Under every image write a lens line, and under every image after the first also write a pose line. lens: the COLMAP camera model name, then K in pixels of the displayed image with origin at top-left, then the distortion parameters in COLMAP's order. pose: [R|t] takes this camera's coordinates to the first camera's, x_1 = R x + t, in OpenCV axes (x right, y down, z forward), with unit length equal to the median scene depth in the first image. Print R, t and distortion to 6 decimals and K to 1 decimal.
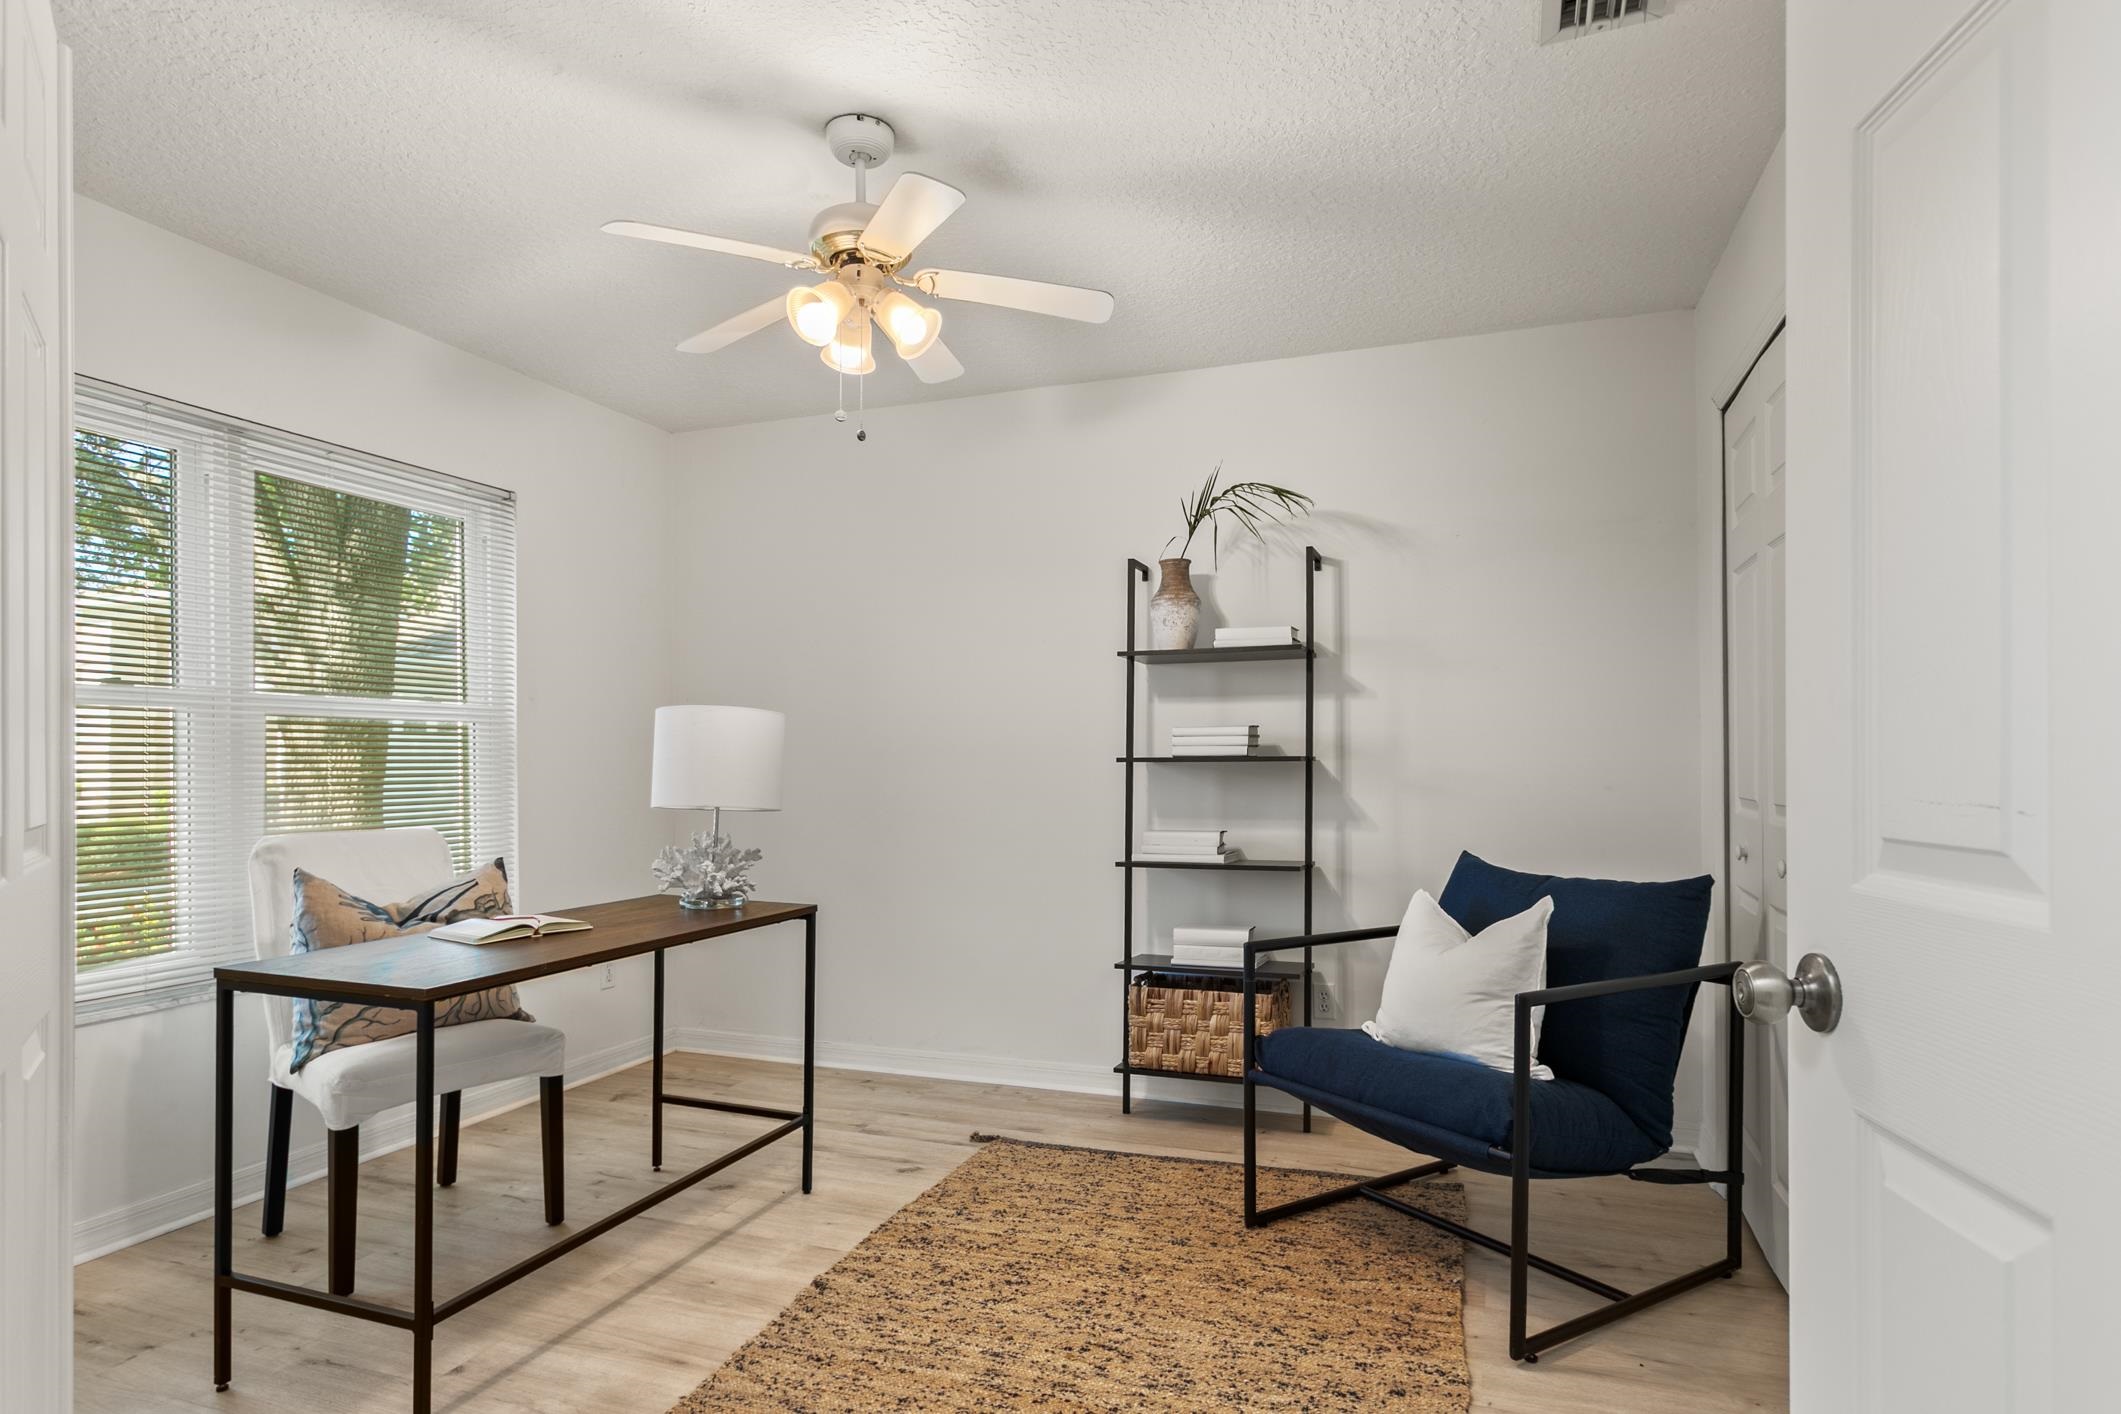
lens RADIAL K [[1129.1, 0, 1062.4], [0, 1129.1, 741.7], [0, 0, 1]] dist [0.000289, 0.001595]
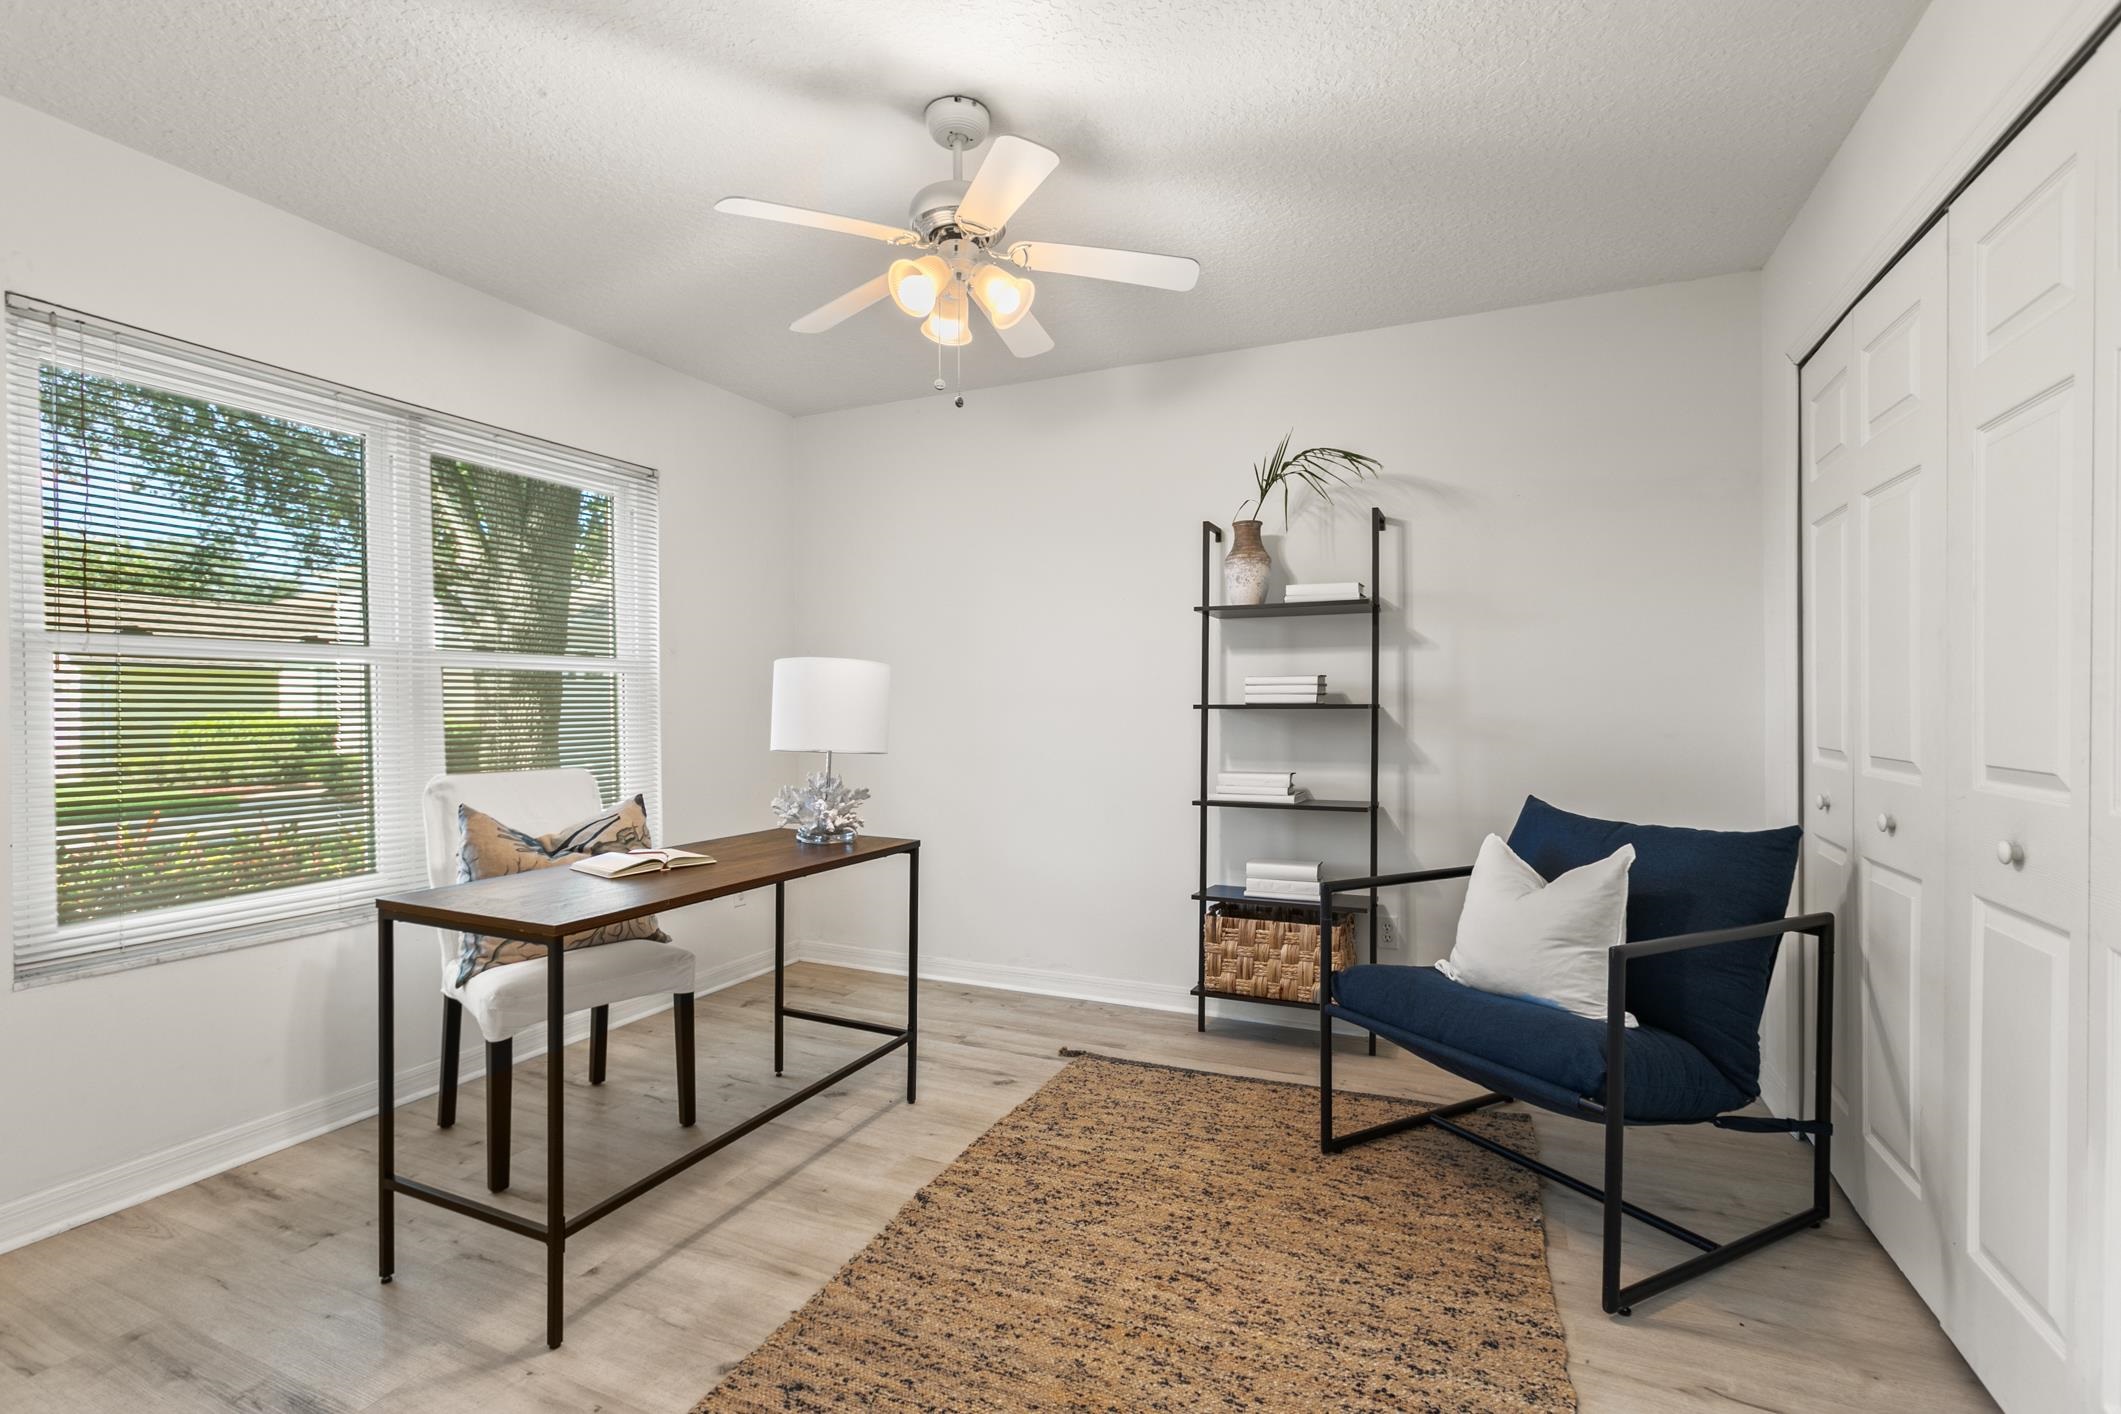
lens RADIAL K [[959.7, 0, 1060.5], [0, 959.7, 707.0], [0, 0, 1]] dist [-0.002997, -0.000154]
pose [[0.997359, 0.001816, -0.072609, -0.017446], [-0.000278, 0.999776, 0.021179, -0.004895], [0.072631, -0.021102, 0.997136, 0.103824]]
